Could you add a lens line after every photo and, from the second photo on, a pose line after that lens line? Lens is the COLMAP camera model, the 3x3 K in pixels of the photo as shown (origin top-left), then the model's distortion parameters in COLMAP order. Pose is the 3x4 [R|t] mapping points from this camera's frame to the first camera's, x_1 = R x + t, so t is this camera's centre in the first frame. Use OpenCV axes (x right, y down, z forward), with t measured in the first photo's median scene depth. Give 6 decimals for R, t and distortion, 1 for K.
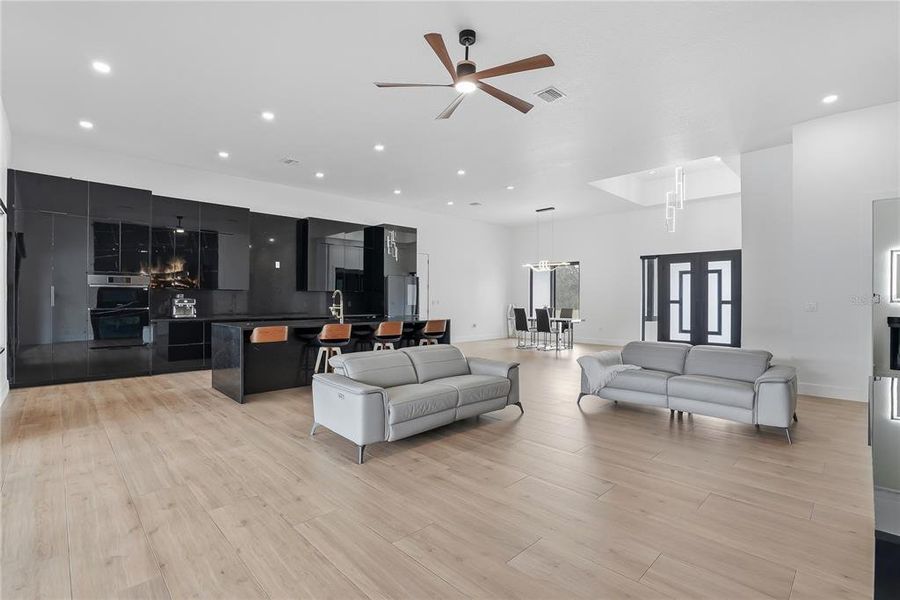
lens RADIAL K [[433.9, 0, 450.0], [0, 433.9, 300.0], [0, 0, 1]] dist [-0.027640, 0.000901]
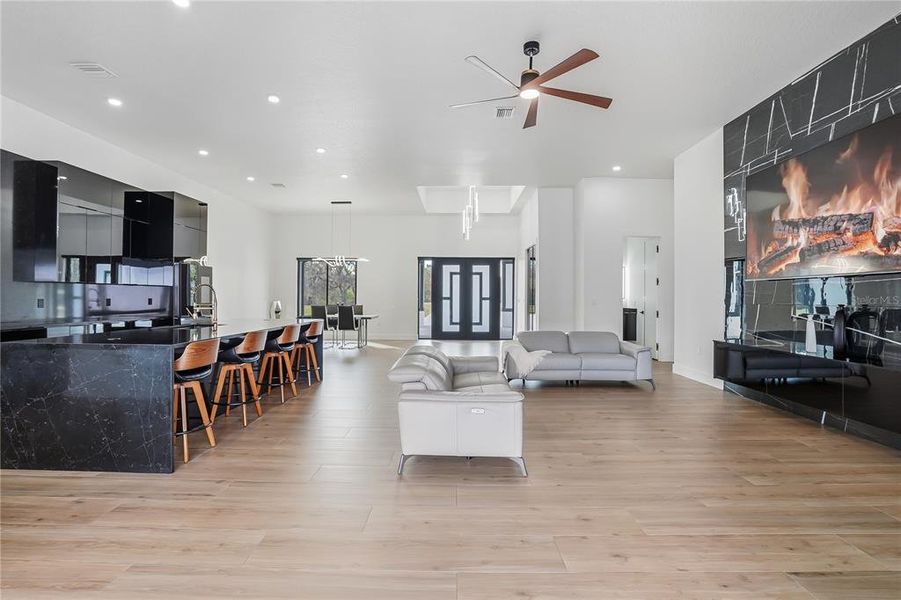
lens RADIAL K [[448.4, 0, 449.8], [0, 448.4, 281.5], [0, 0, 1]] dist [-0.029693, 0.000965]
pose [[0.680343, 0.023146, 0.732528, -0.392205], [0.003084, 0.999402, -0.034444, 0.000722], [-0.732887, 0.025693, 0.679865, 0.182100]]
